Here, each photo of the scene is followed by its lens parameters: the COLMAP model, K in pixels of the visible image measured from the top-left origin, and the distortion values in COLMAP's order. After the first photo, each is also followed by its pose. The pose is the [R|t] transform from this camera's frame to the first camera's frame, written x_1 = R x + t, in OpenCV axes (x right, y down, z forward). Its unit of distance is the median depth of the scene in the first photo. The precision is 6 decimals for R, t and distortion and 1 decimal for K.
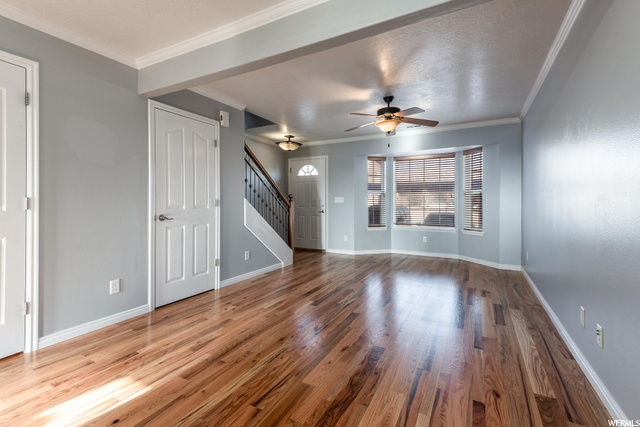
lens RADIAL K [[294.0, 0, 321.0], [0, 294.0, 202.9], [0, 0, 1]] dist [0.032197, 0.000008]
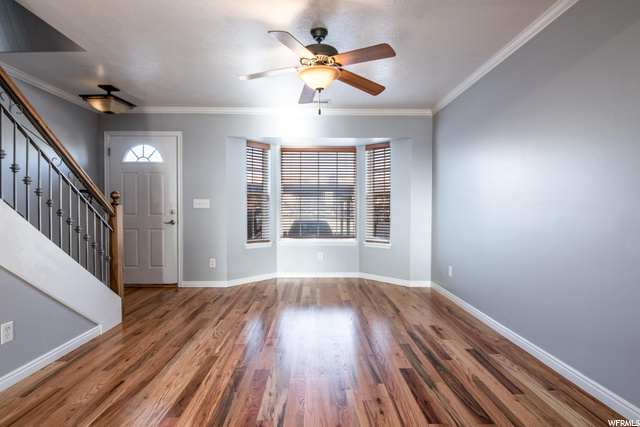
lens RADIAL K [[325.9, 0, 324.5], [0, 325.9, 214.1], [0, 0, 1]] dist [0.017405, -0.028764]
pose [[0.873298, -0.005376, 0.487157, -0.066270], [-0.002494, 0.999877, 0.015505, 0.001769], [-0.487180, -0.014755, 0.873177, 0.330367]]
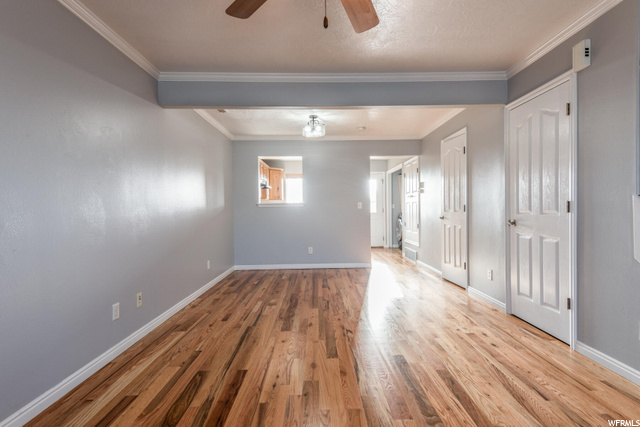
lens RADIAL K [[325.9, 0, 324.5], [0, 325.9, 214.1], [0, 0, 1]] dist [0.017405, -0.028764]
pose [[-0.877556, 0.017330, -0.479162, 0.315250], [0.014086, 0.999847, 0.010364, 0.001396], [0.479268, 0.002346, -0.877666, 1.029014]]
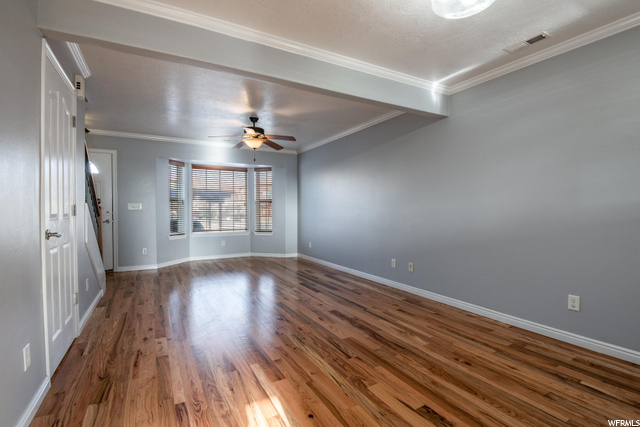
lens RADIAL K [[290.5, 0, 324.1], [0, 290.5, 209.2], [0, 0, 1]] dist [0.017642, -0.021337]
pose [[0.542206, 0.001007, 0.840245, -0.461095], [0.002830, 0.999991, -0.003025, 0.001635], [-0.840241, 0.004018, 0.542198, 0.124612]]
